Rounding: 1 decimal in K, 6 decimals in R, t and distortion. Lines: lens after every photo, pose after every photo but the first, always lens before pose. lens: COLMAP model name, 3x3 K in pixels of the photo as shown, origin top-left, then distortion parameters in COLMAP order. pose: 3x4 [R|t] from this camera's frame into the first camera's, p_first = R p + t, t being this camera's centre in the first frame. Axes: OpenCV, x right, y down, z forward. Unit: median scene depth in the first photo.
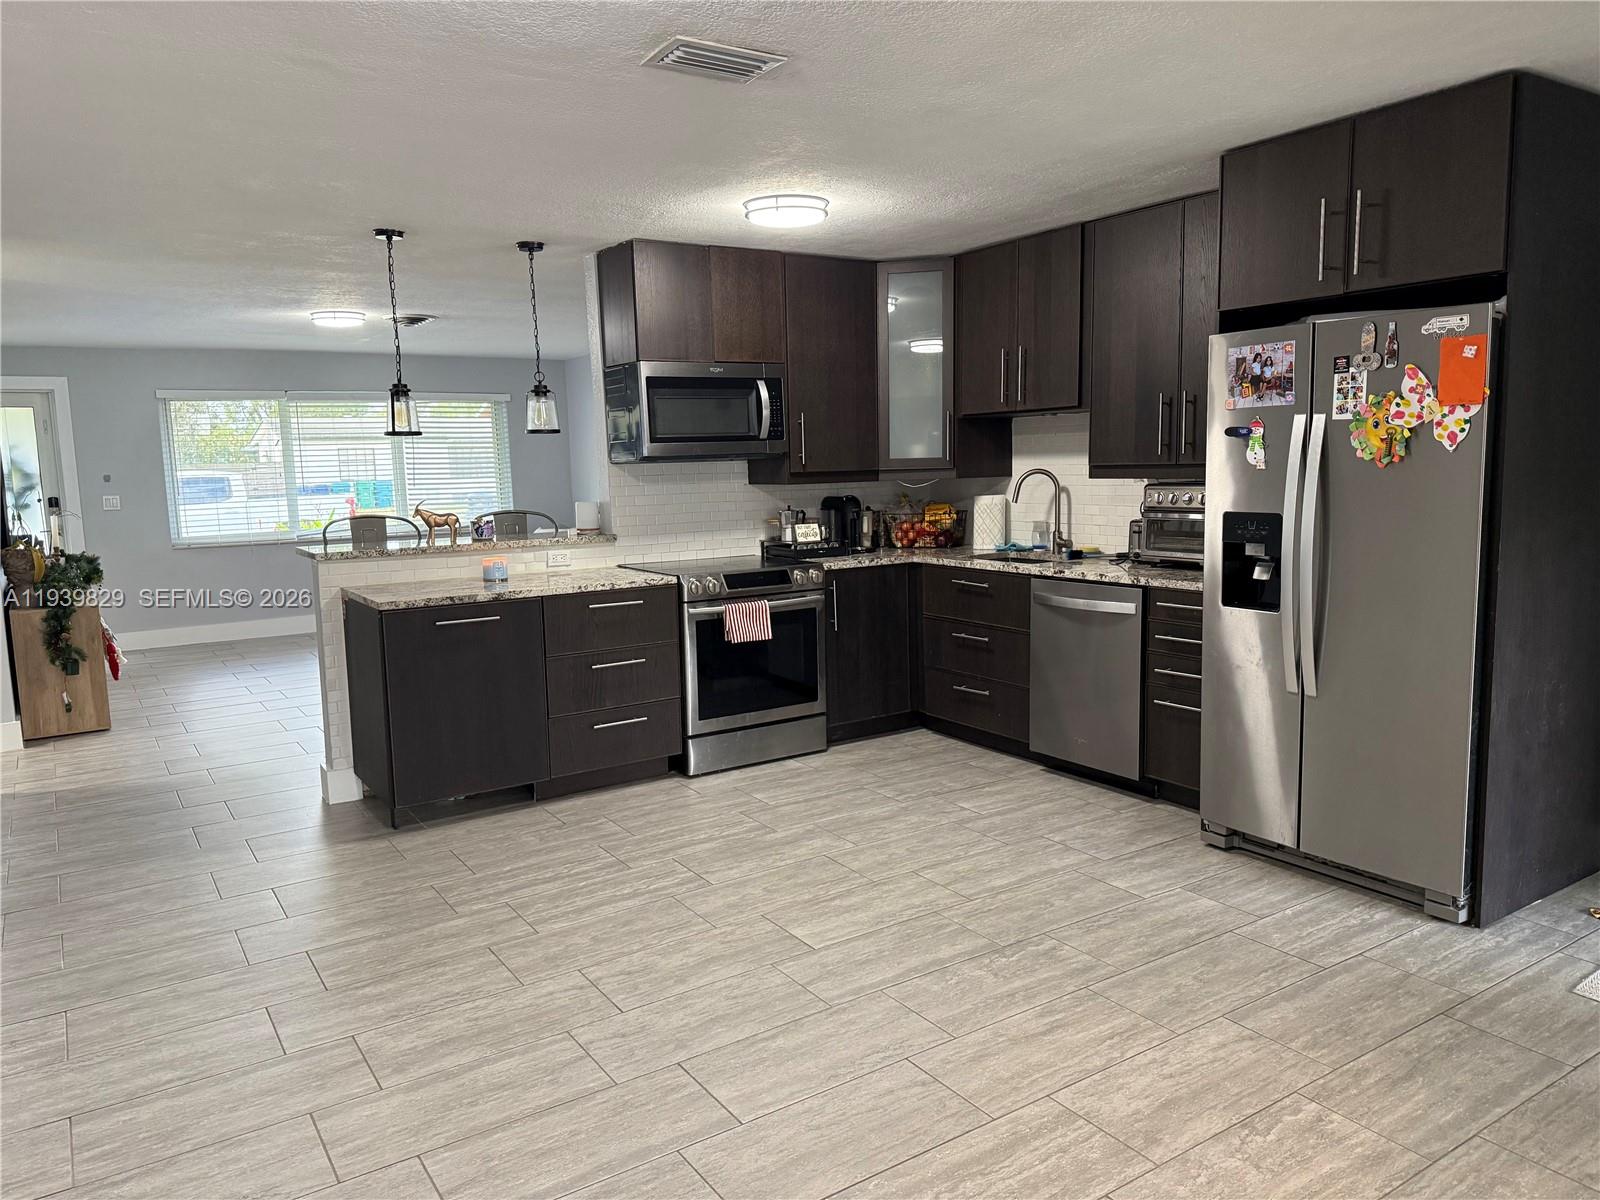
lens RADIAL K [[1124.9, 0, 800.6], [0, 1124.9, 597.8], [0, 0, 1]] dist [0.045959, -0.046719]
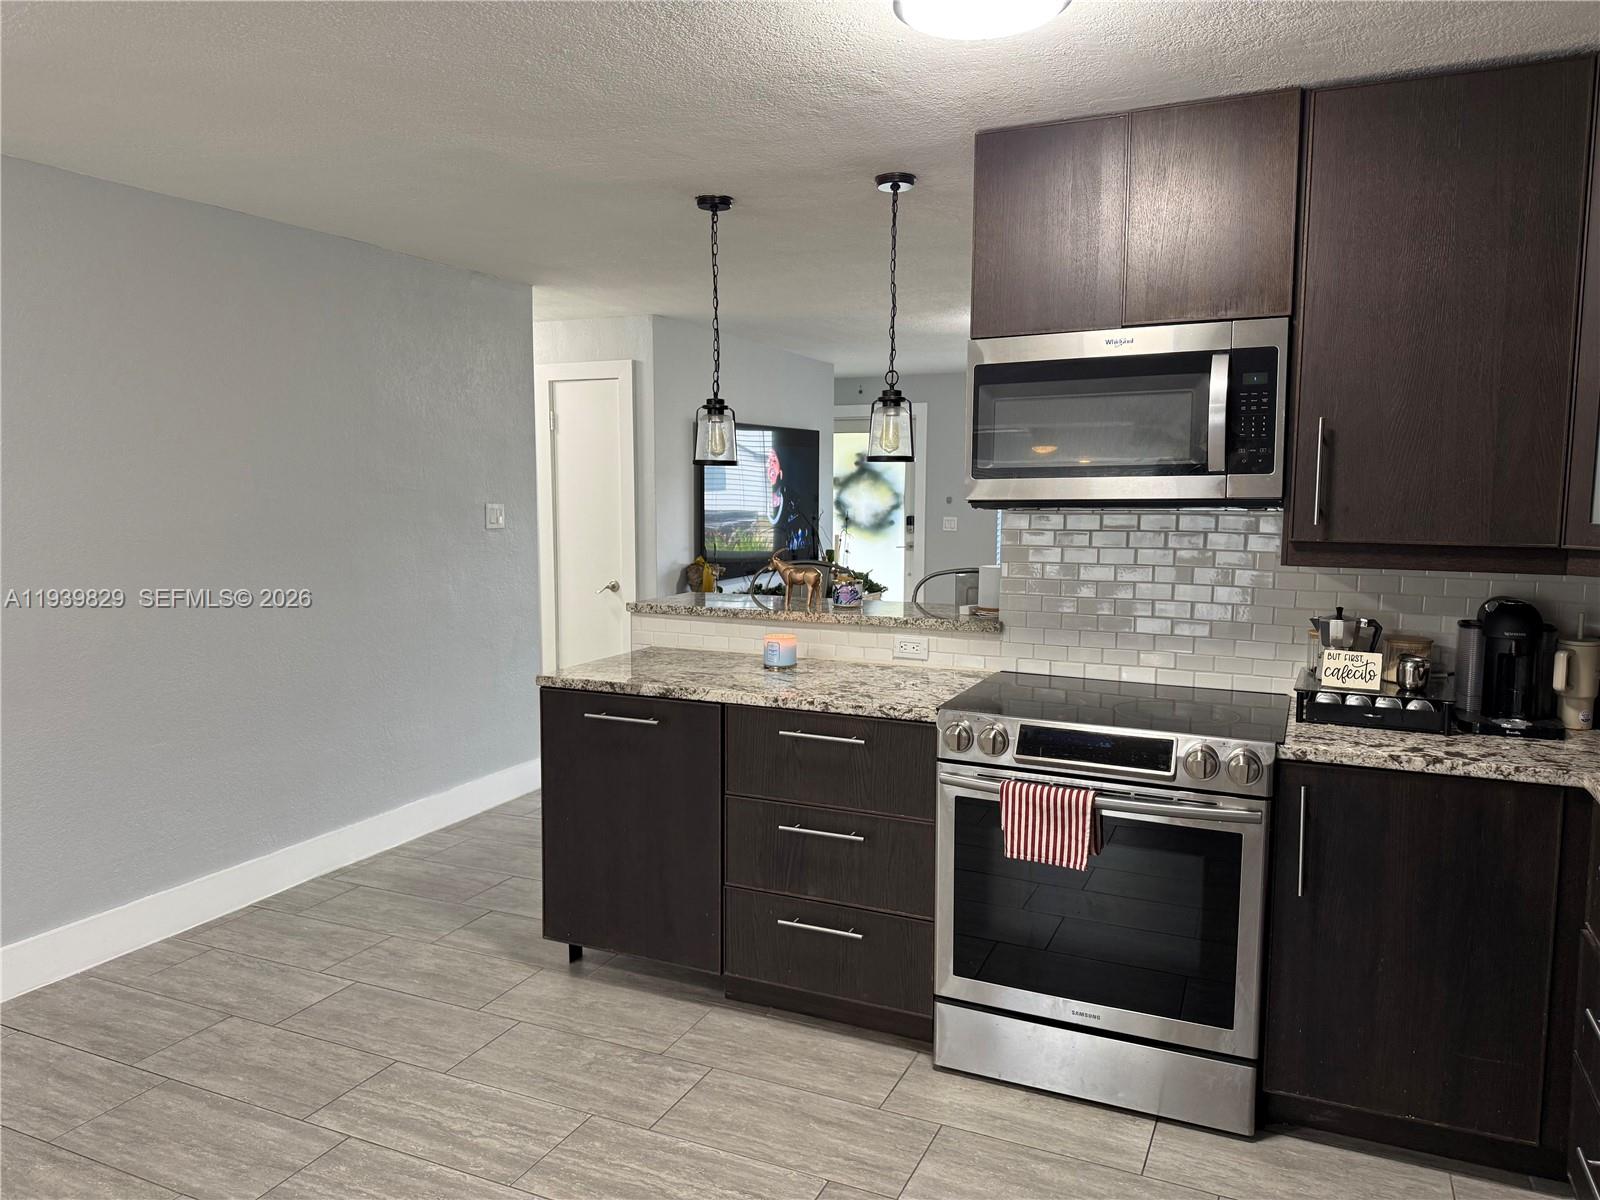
lens RADIAL K [[1124.9, 0, 789.5], [0, 1124.9, 574.1], [0, 0, 1]] dist [0.045959, -0.046719]
pose [[0.512475, 0.091191, -0.853846, 0.344873], [-0.120679, 0.992125, 0.033528, -0.101479], [0.850180, 0.085859, 0.519444, 0.653180]]
